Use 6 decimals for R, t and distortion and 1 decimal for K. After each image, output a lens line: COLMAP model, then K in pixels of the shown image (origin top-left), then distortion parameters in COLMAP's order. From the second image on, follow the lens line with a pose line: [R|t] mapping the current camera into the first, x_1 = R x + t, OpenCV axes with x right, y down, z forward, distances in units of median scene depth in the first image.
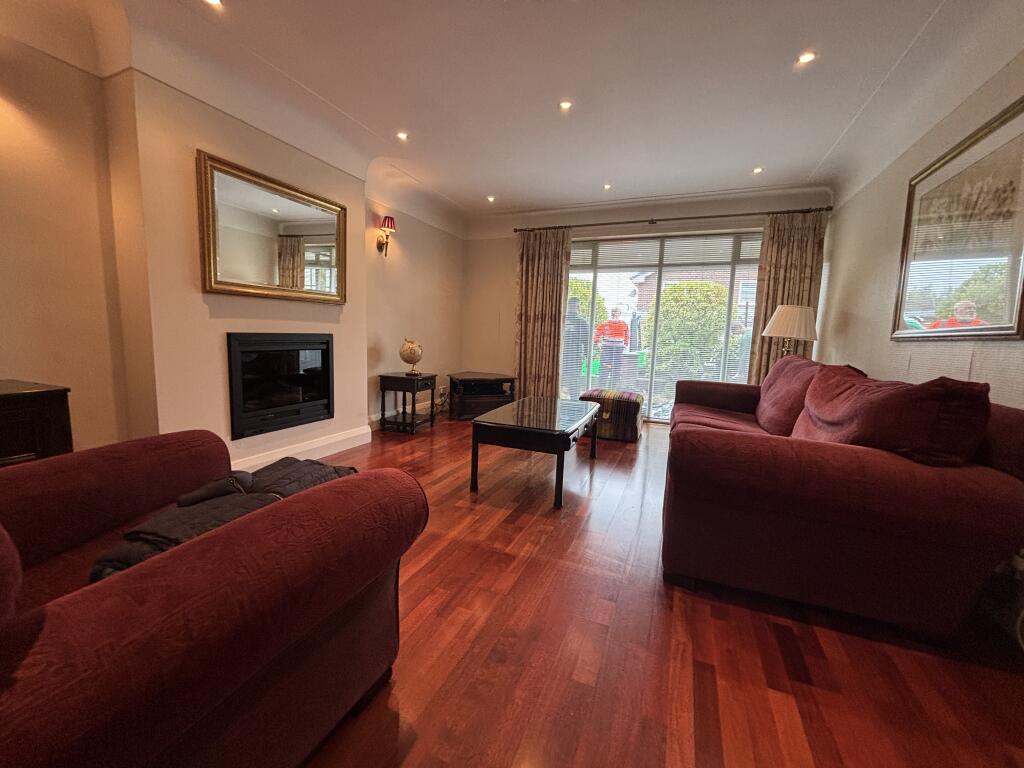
lens RADIAL K [[412.7, 0, 510.7], [0, 412.7, 380.4], [0, 0, 1]] dist [0.001193, 0.000229]
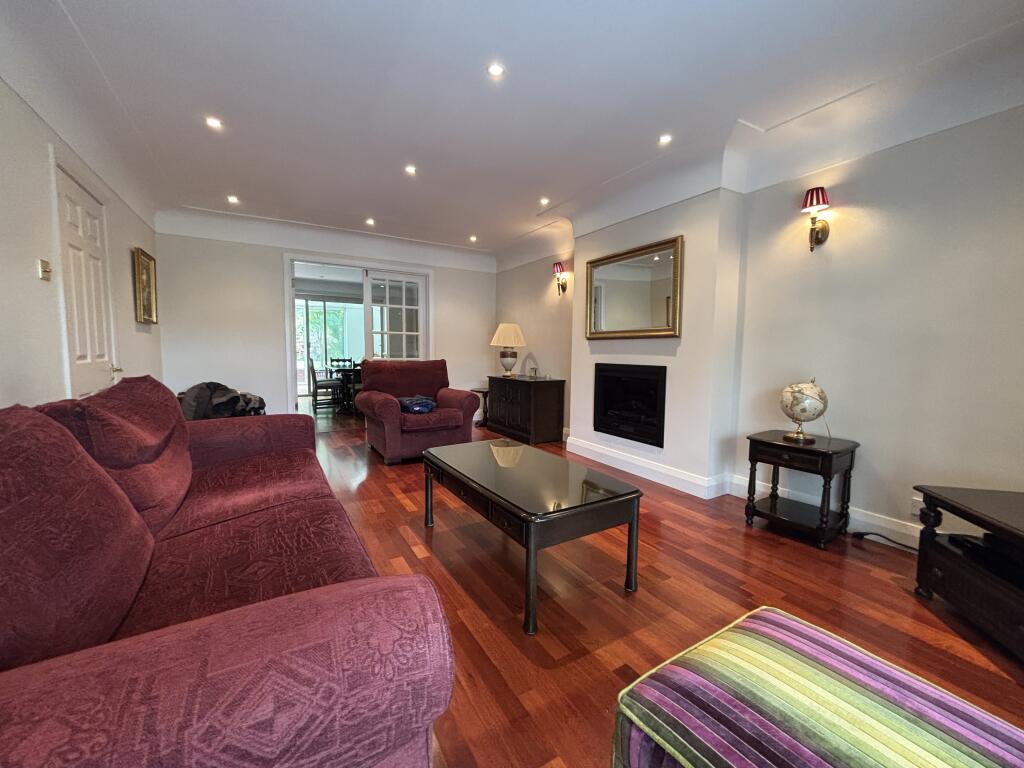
lens RADIAL K [[412.7, 0, 510.7], [0, 412.7, 380.4], [0, 0, 1]] dist [0.001193, 0.000229]
pose [[-0.592531, 0.021122, -0.805270, 0.604524], [-0.121778, 0.985819, 0.115464, -0.145340], [0.796289, 0.166480, -0.581556, 1.261915]]
